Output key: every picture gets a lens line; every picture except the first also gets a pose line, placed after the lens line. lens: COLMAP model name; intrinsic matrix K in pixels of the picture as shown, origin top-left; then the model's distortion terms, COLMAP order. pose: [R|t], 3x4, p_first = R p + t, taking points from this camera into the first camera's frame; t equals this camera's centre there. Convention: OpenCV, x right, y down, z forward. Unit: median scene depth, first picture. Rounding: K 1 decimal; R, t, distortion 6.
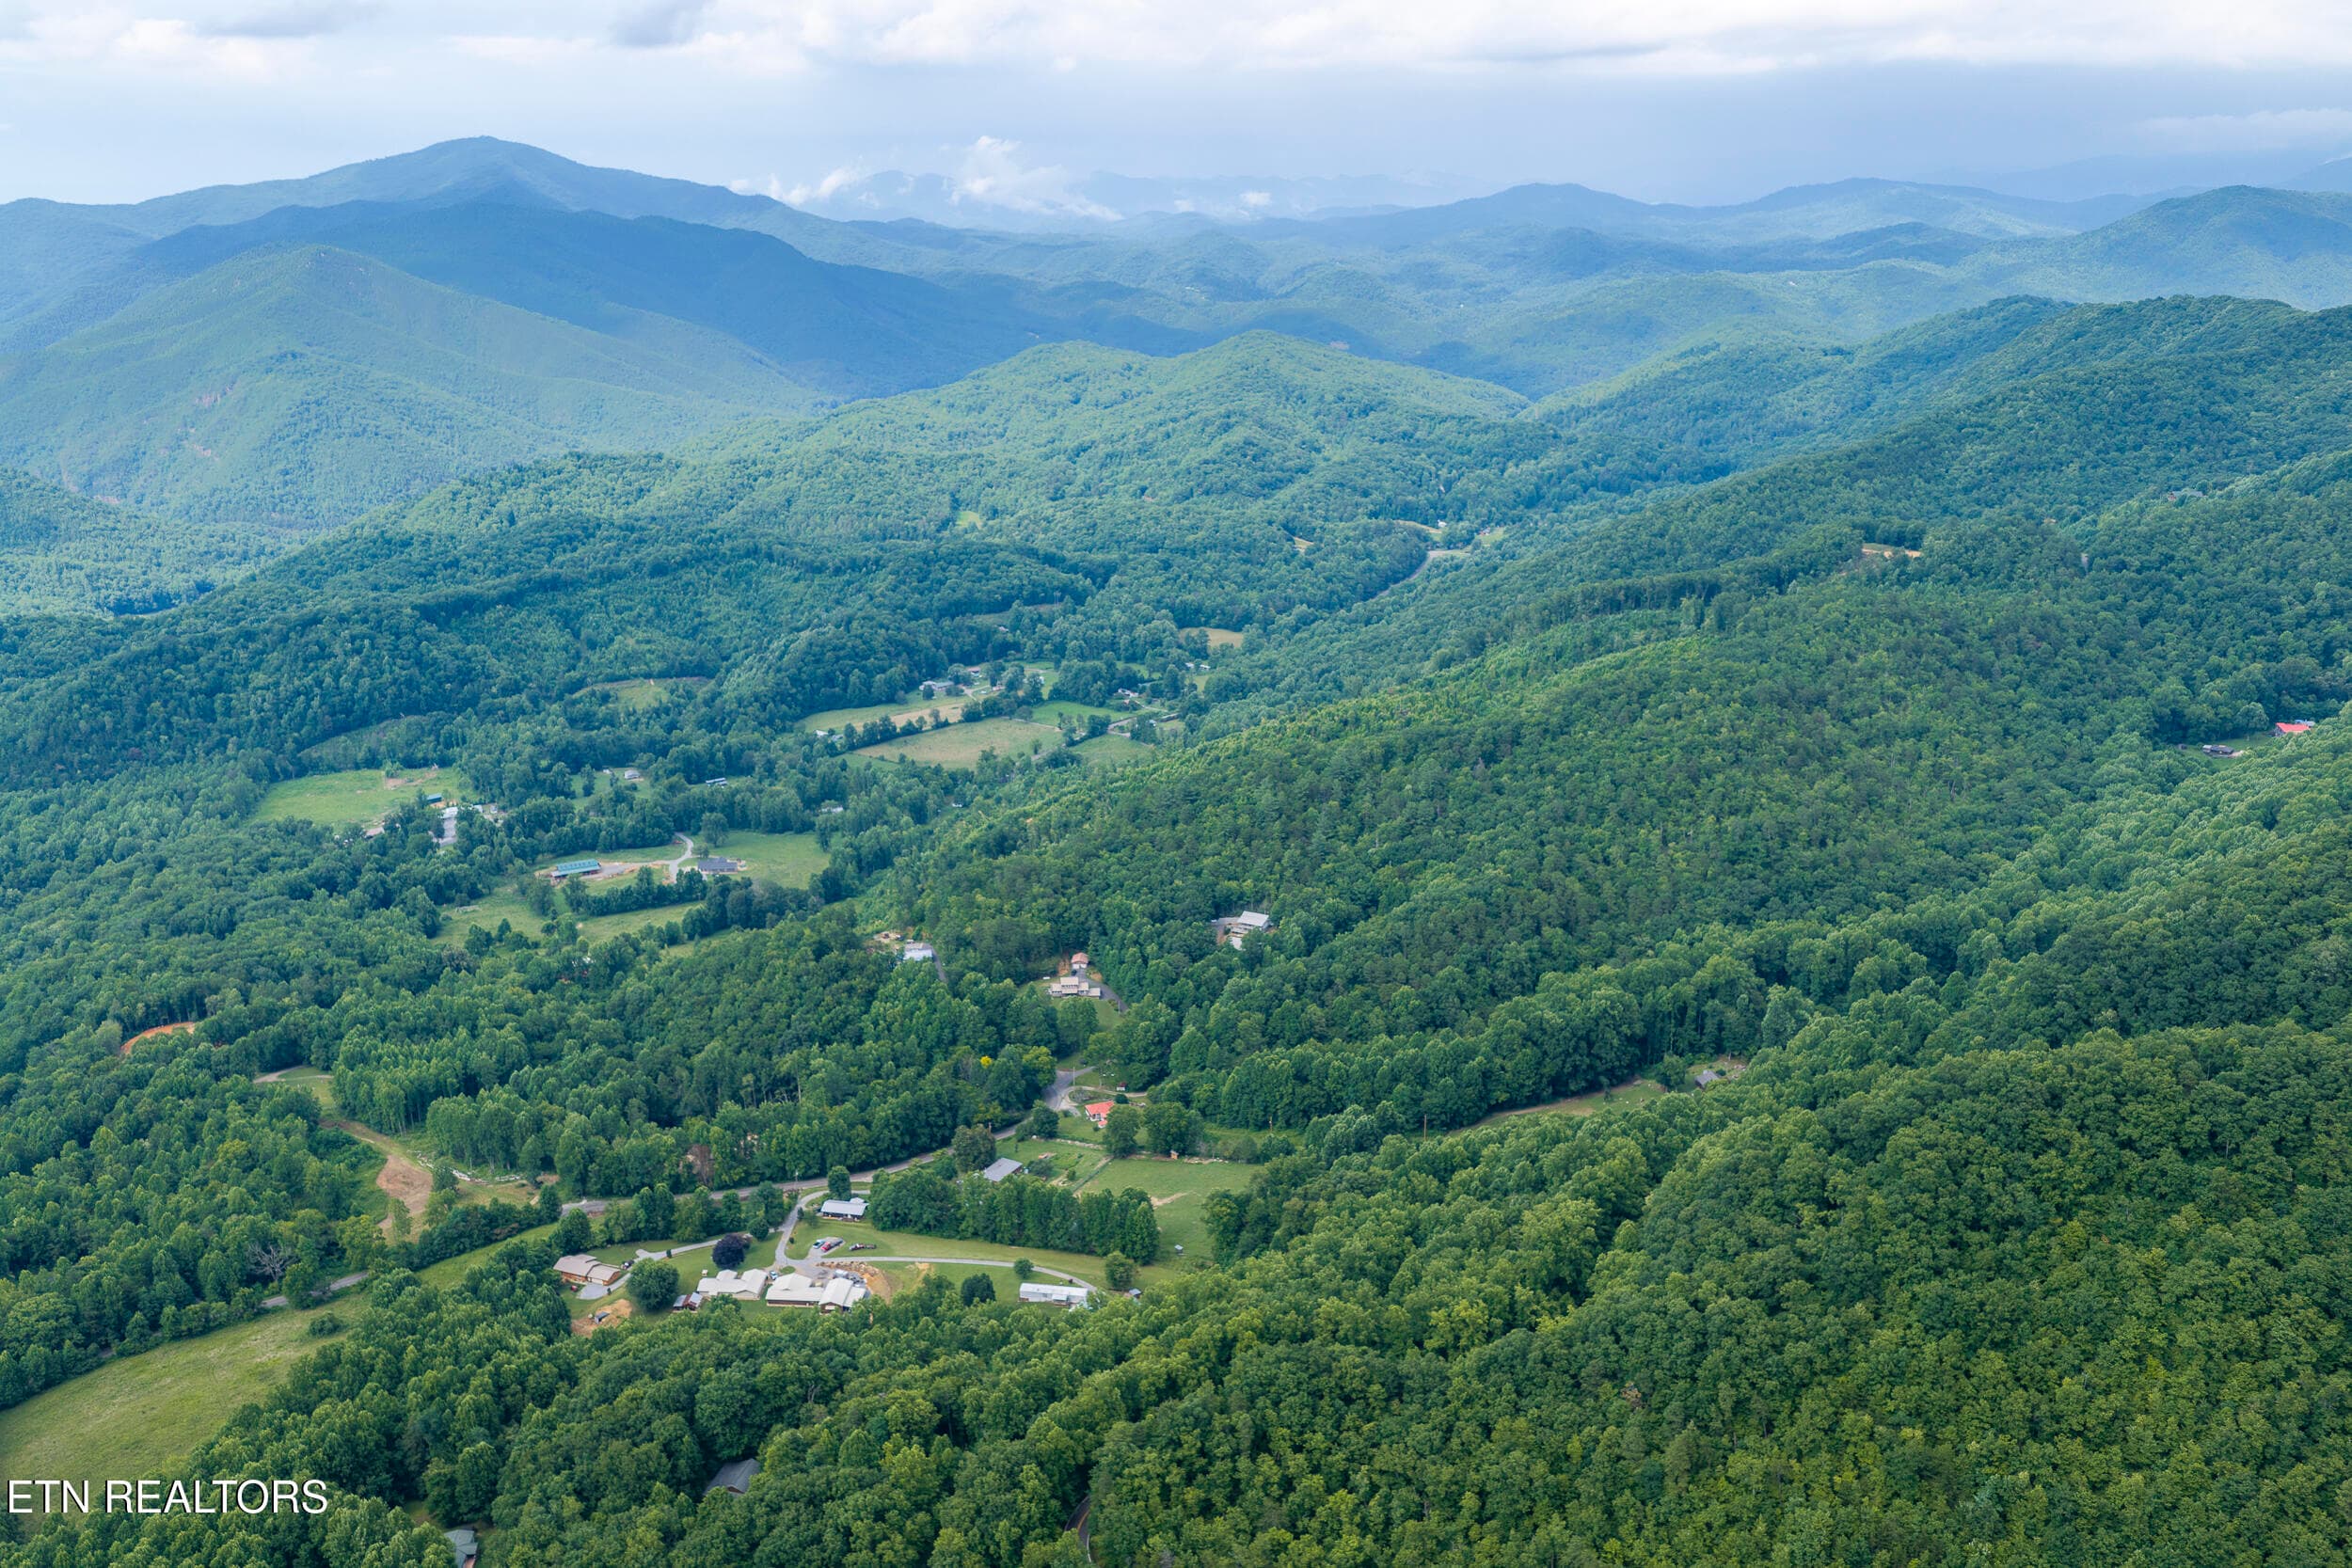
lens RADIAL K [[1953.3, 0, 1180.2], [0, 1953.3, 784.7], [0, 0, 1]] dist [0.019670, -0.034528]
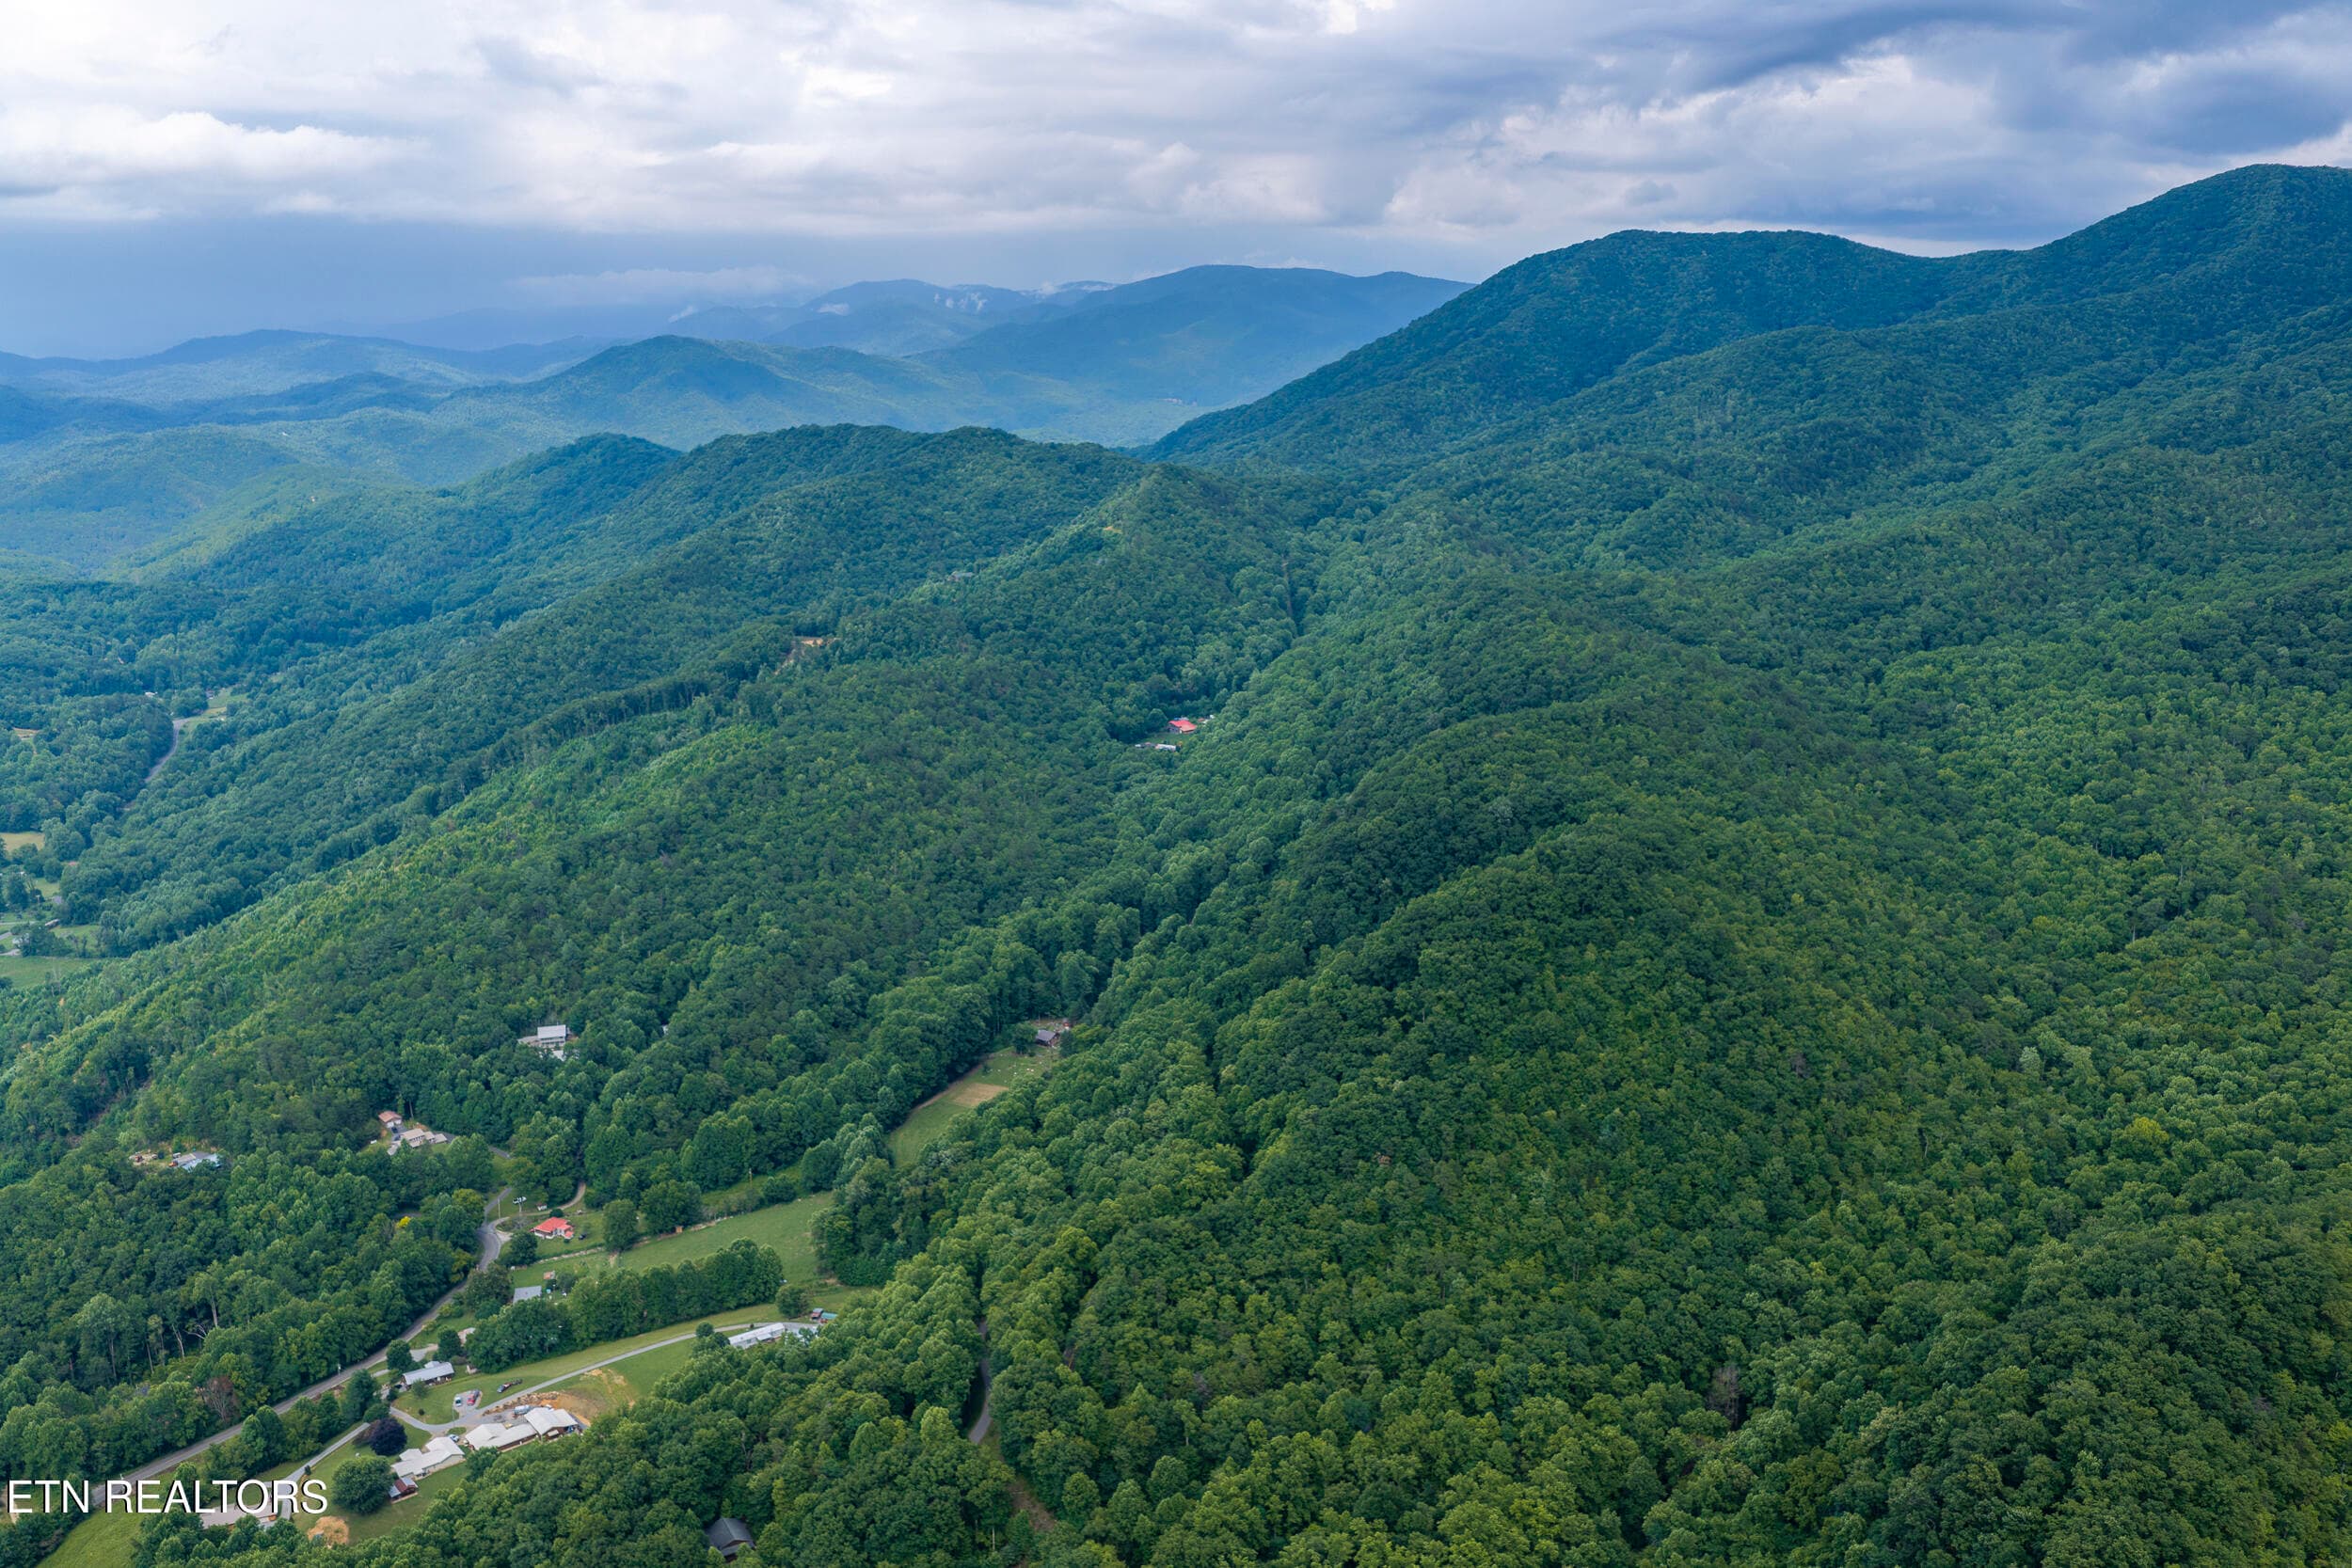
lens RADIAL K [[1953.3, 0, 1180.2], [0, 1953.3, 784.7], [0, 0, 1]] dist [0.019670, -0.034528]
pose [[0.723418, -0.157277, 0.672258, -0.476265], [0.205908, 0.978544, 0.007356, 0.002775], [-0.658991, 0.133102, 0.740280, 0.008895]]
